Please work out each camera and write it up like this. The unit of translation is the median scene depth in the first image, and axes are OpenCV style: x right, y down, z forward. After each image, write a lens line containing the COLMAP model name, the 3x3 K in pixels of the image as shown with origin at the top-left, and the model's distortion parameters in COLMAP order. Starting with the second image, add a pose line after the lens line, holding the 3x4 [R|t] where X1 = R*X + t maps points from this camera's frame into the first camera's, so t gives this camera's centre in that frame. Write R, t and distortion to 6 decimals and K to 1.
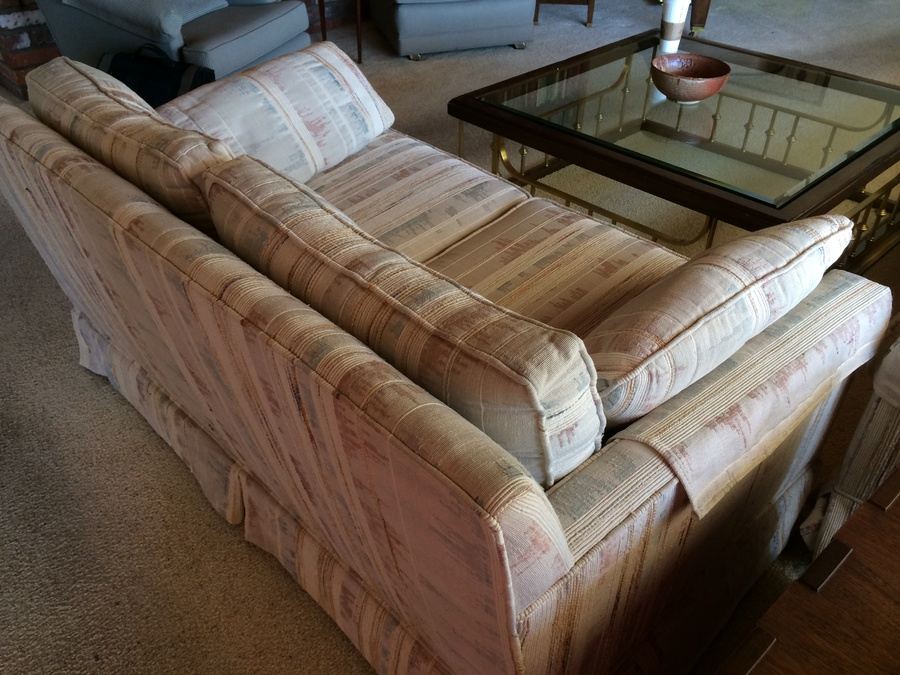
lens RADIAL K [[771.1, 0, 450.0], [0, 771.1, 337.5], [0, 0, 1]] dist [0.093574, -0.123674]
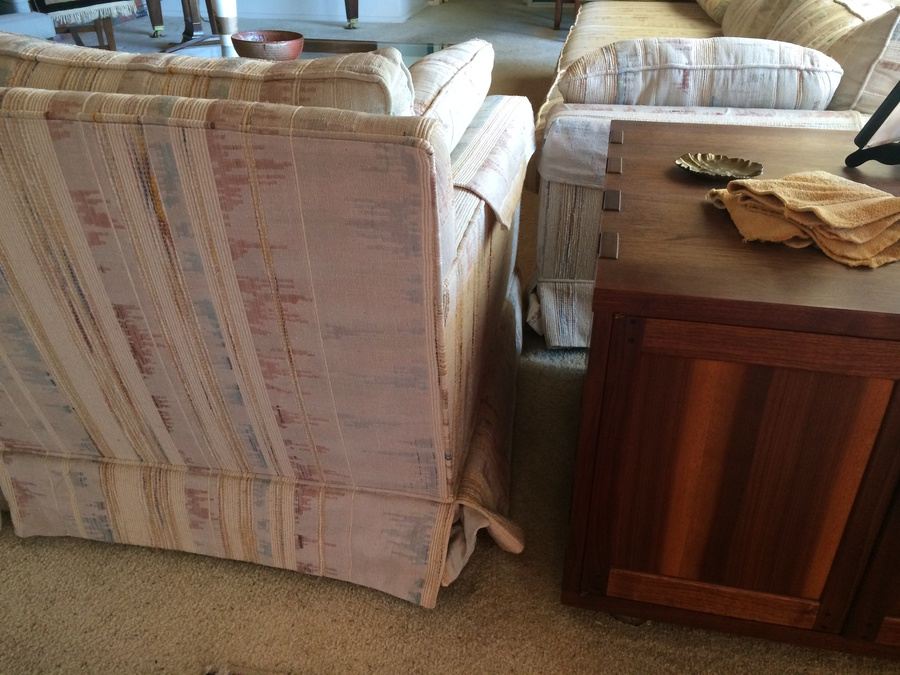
lens RADIAL K [[771.1, 0, 450.0], [0, 771.1, 337.5], [0, 0, 1]] dist [0.093574, -0.123674]
pose [[0.808596, -0.297448, 0.507639, -0.334073], [0.354016, 0.935103, -0.015980, 0.310389], [-0.469942, 0.192634, 0.861421, 0.044817]]
